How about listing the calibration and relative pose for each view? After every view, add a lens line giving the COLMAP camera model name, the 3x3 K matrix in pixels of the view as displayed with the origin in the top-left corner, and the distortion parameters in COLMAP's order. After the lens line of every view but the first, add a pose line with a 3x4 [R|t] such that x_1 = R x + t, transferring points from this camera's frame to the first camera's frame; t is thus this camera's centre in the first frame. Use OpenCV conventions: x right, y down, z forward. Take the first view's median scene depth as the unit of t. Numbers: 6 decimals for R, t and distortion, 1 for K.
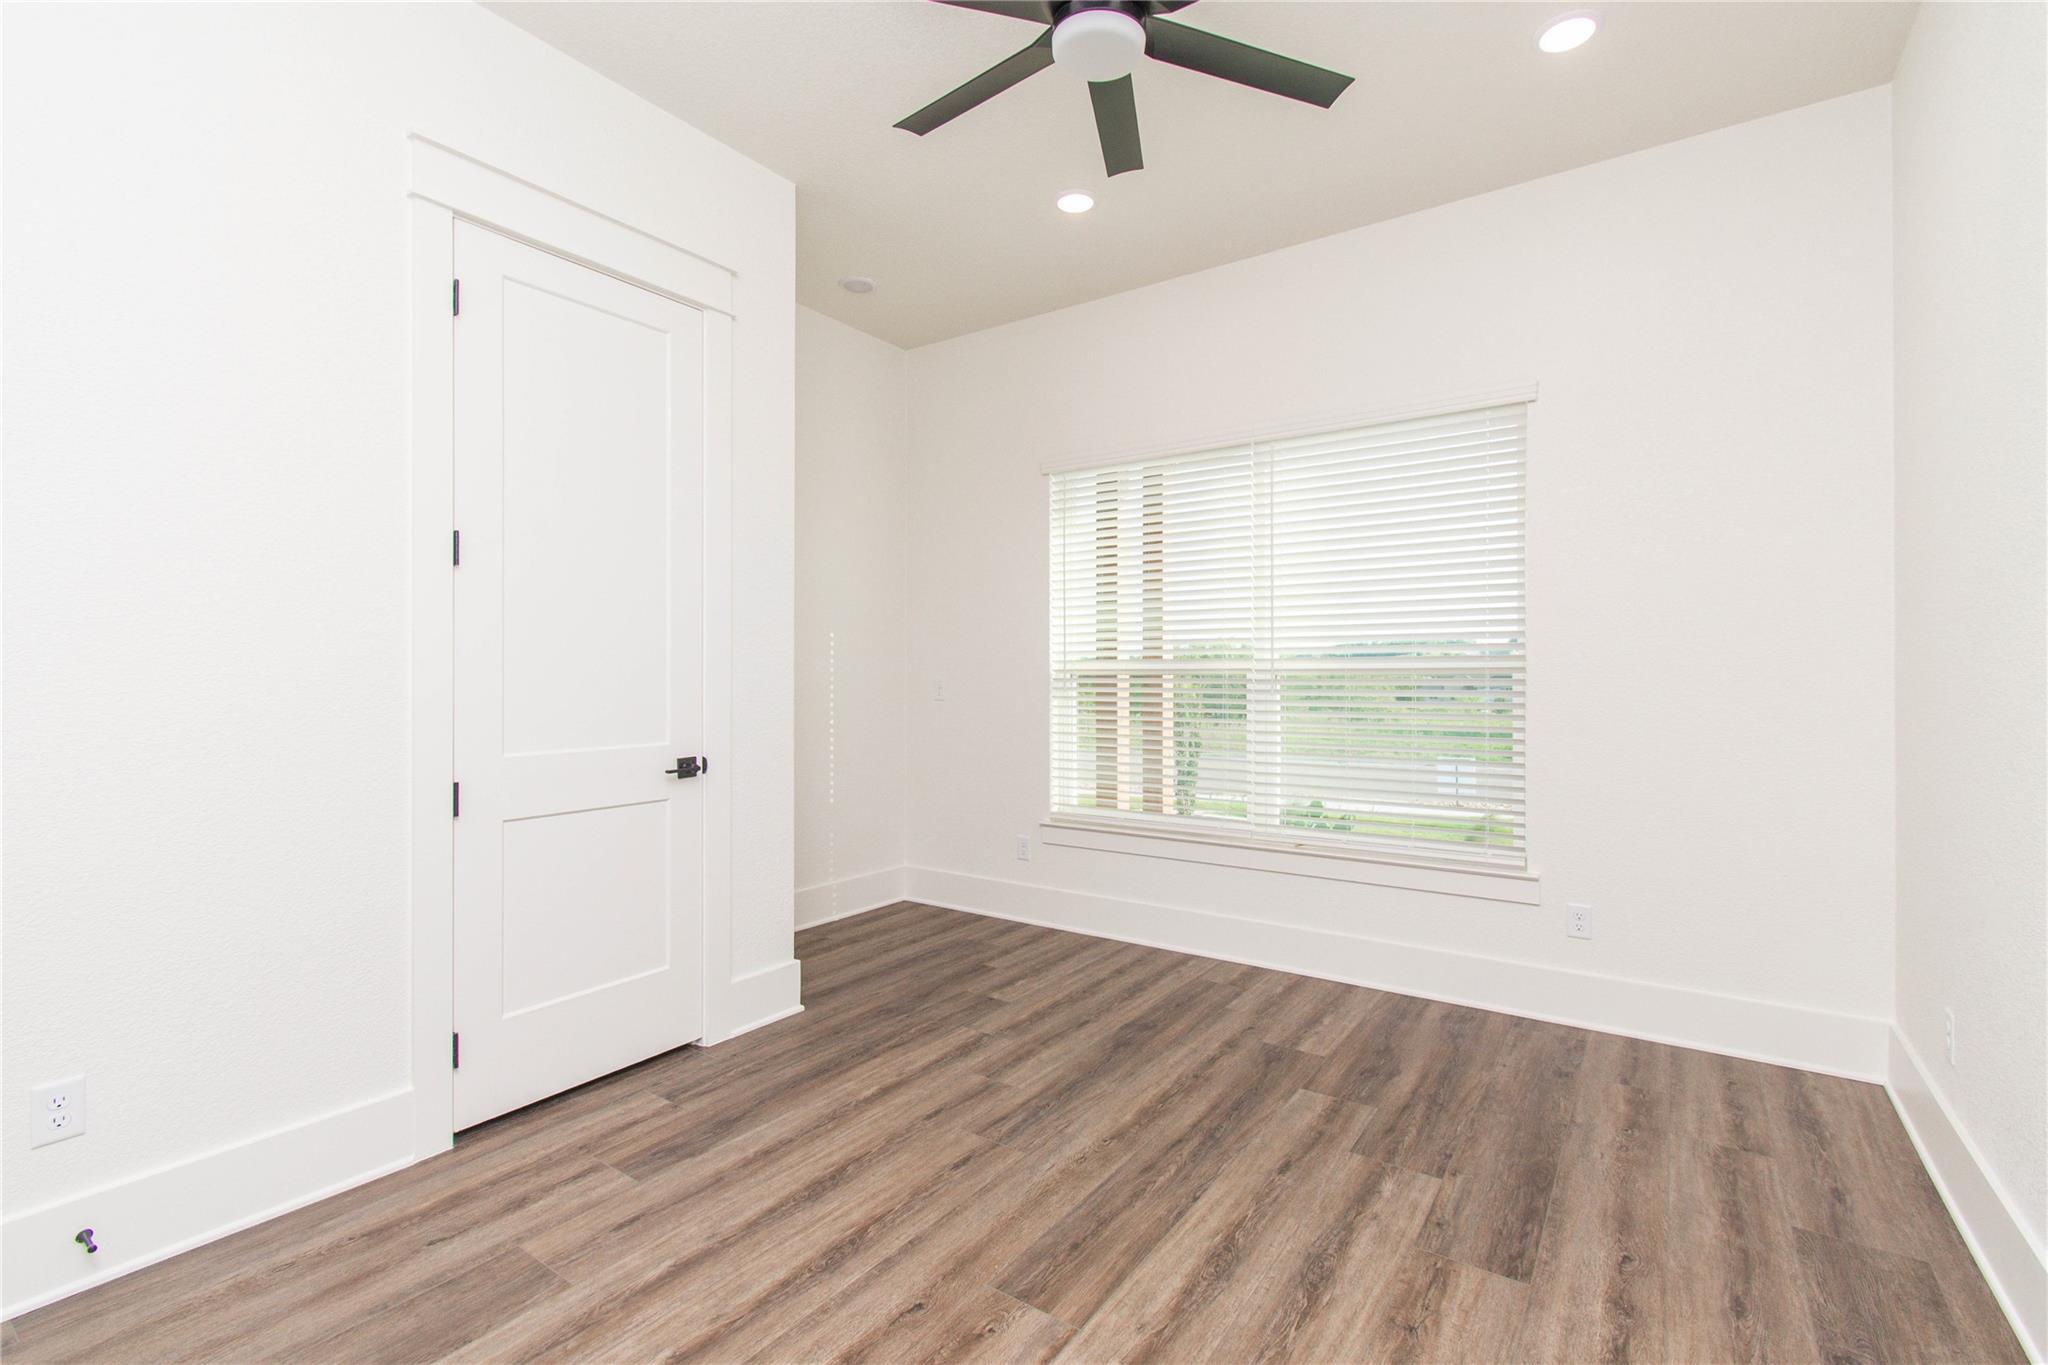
lens RADIAL K [[912.0, 0, 1018.2], [0, 912.0, 674.2], [0, 0, 1]] dist [0.001581, -0.002127]
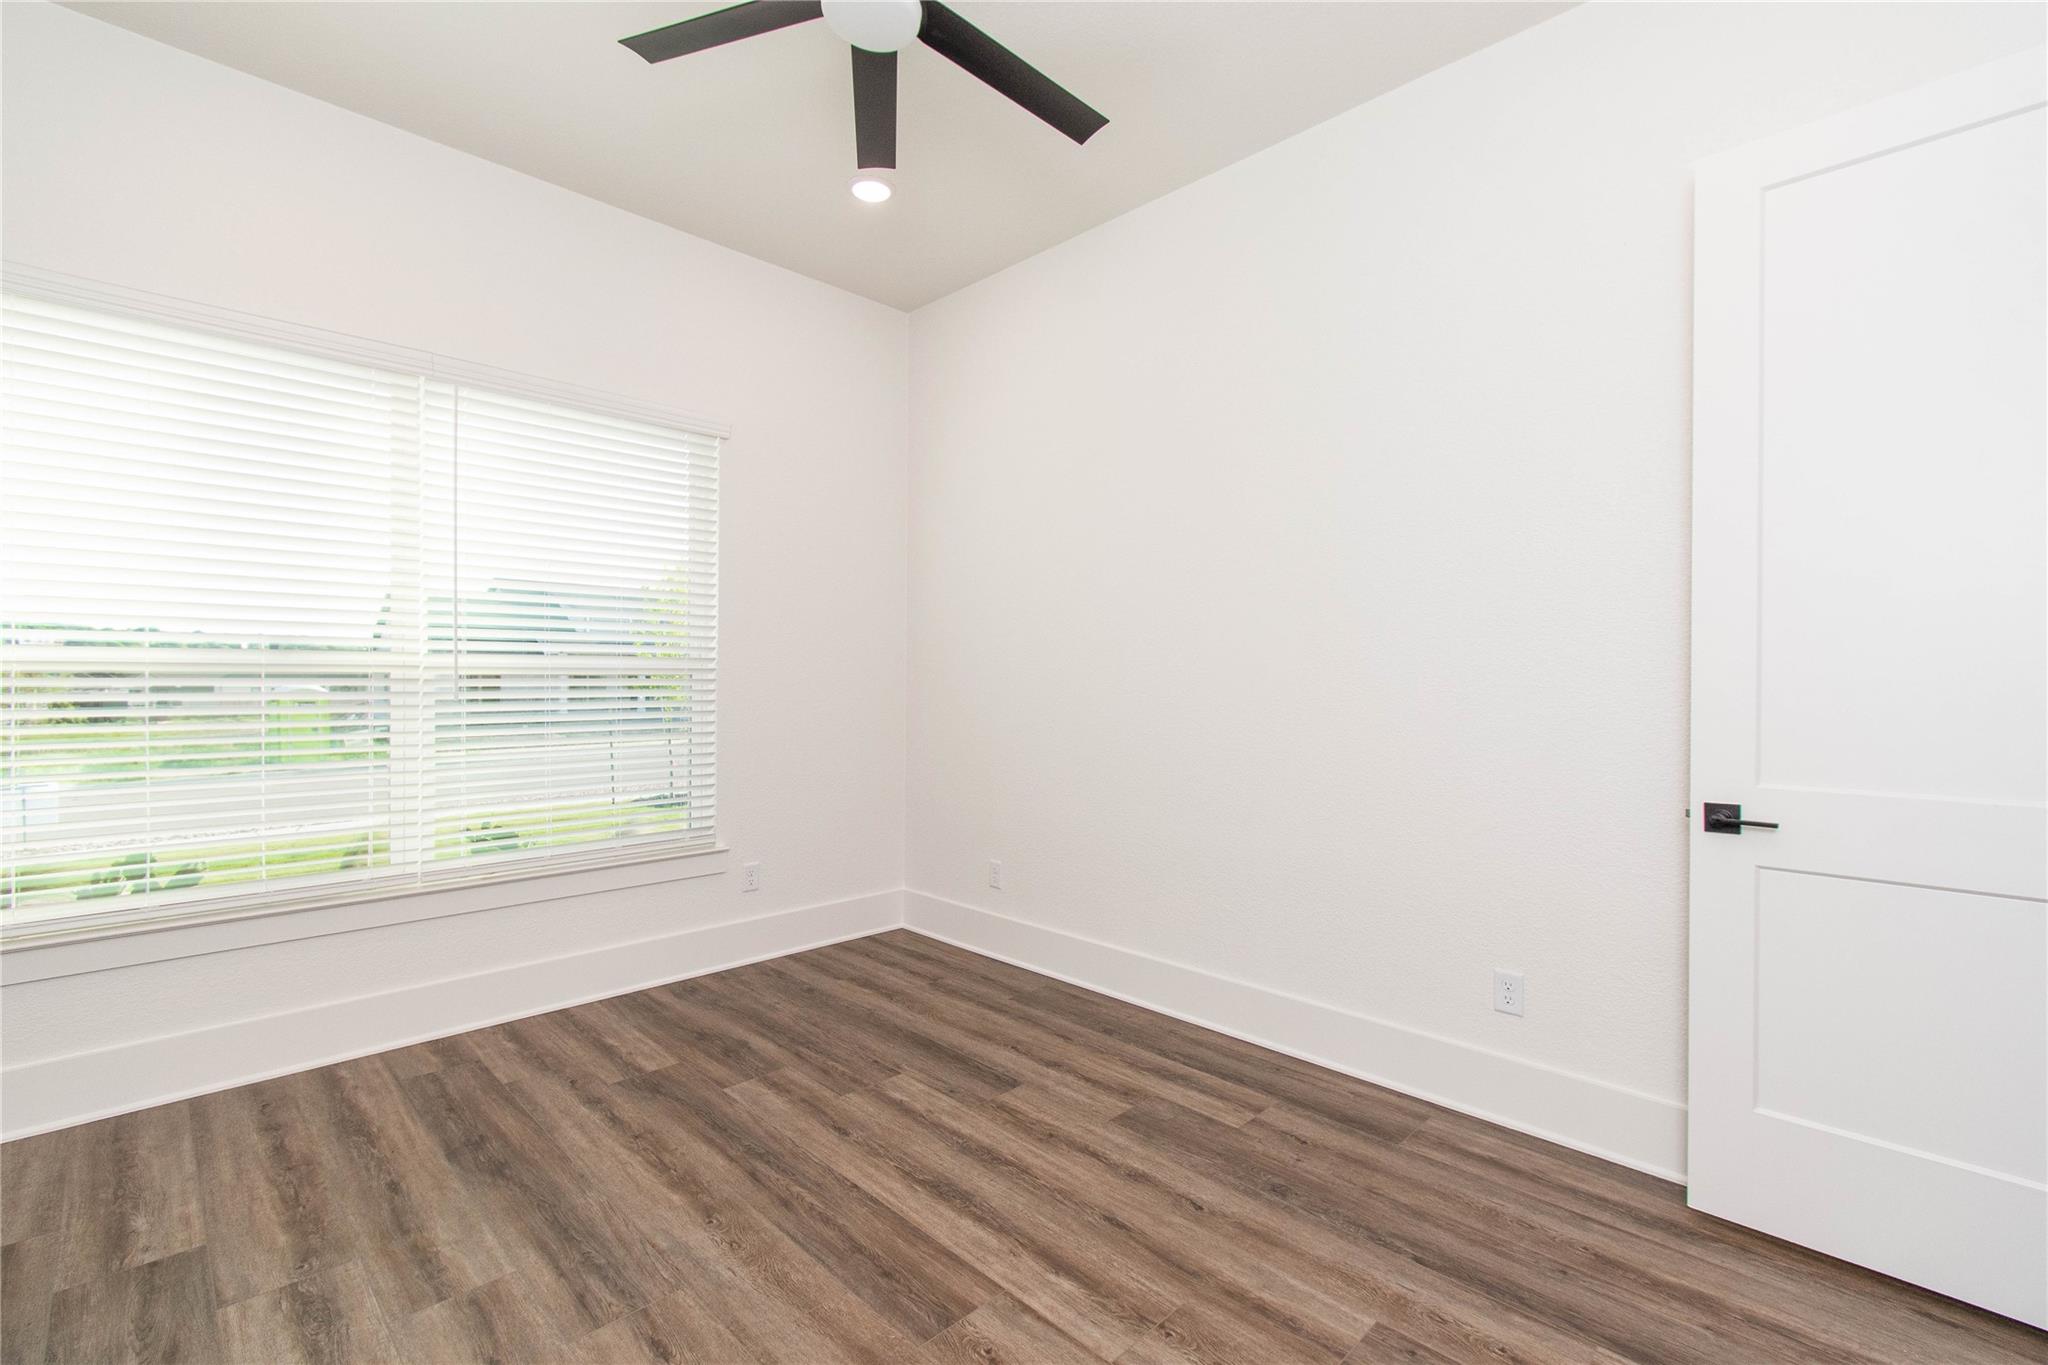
lens RADIAL K [[912.0, 0, 1034.9], [0, 912.0, 677.9], [0, 0, 1]] dist [0.001581, -0.002127]
pose [[0.161772, -0.000801, 0.986828, -0.636308], [-0.006877, 0.999974, 0.001939, 0.000441], [-0.986804, -0.007100, 0.161763, 0.519592]]
